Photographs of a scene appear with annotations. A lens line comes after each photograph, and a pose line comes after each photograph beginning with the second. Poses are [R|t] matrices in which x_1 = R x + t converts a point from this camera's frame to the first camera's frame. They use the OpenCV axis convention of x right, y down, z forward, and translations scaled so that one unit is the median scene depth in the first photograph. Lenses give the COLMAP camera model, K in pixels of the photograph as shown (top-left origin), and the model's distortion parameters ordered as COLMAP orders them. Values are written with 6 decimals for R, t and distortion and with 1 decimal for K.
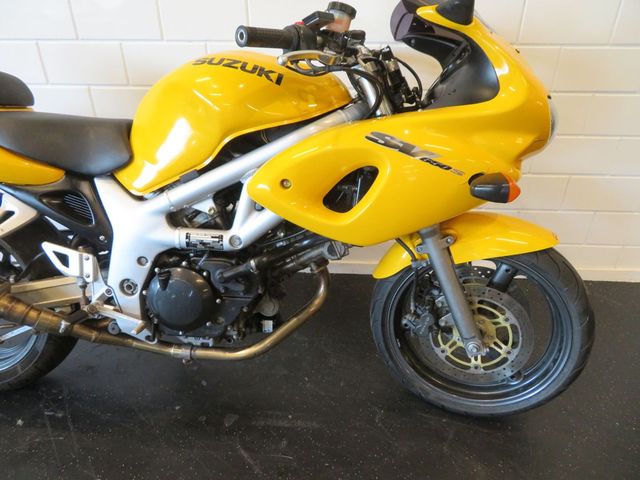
lens RADIAL K [[458.7, 0, 320.0], [0, 458.7, 240.0], [0, 0, 1]] dist [-0.004729, 0.000205]
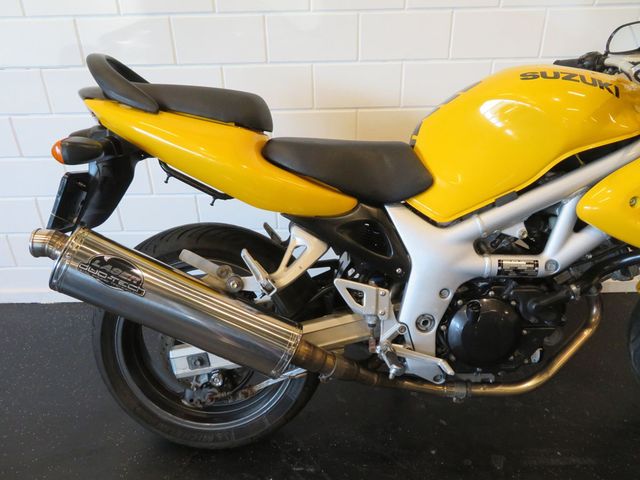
lens RADIAL K [[460.8, 0, 320.0], [0, 460.8, 240.0], [0, 0, 1]] dist [-0.002086, 0.005573]
pose [[0.997632, -0.048773, 0.048484, -0.664498], [0.051107, 0.997534, -0.048114, -0.027988], [-0.046018, 0.050478, 0.997664, 0.084548]]
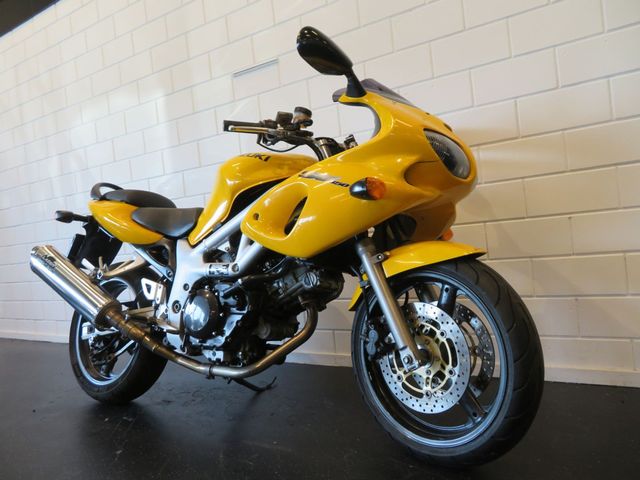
lens RADIAL K [[460.8, 0, 320.0], [0, 460.8, 240.0], [0, 0, 1]] dist [-0.002086, 0.005573]
pose [[0.877192, -0.086313, -0.472318, 0.682939], [-0.135680, 0.899055, -0.416282, 0.457258], [0.460570, 0.429243, 0.776933, -0.009032]]
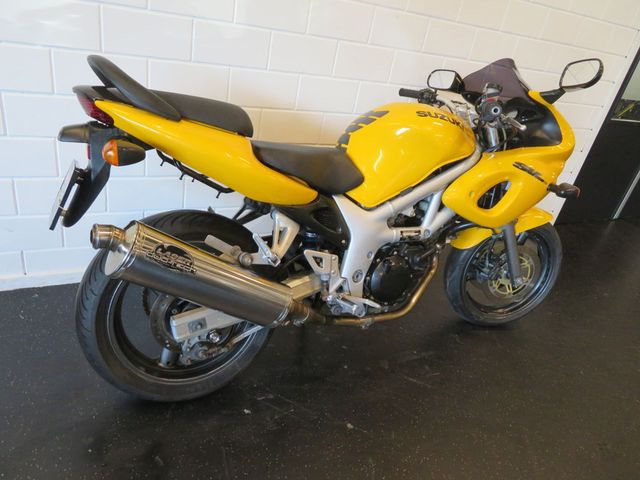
lens RADIAL K [[458.7, 0, 320.0], [0, 458.7, 240.0], [0, 0, 1]] dist [-0.004729, 0.000205]
pose [[0.848979, -0.107895, 0.517294, -1.192168], [0.087613, 0.994125, 0.063562, -0.095844], [-0.521113, -0.008641, 0.853444, -0.081320]]
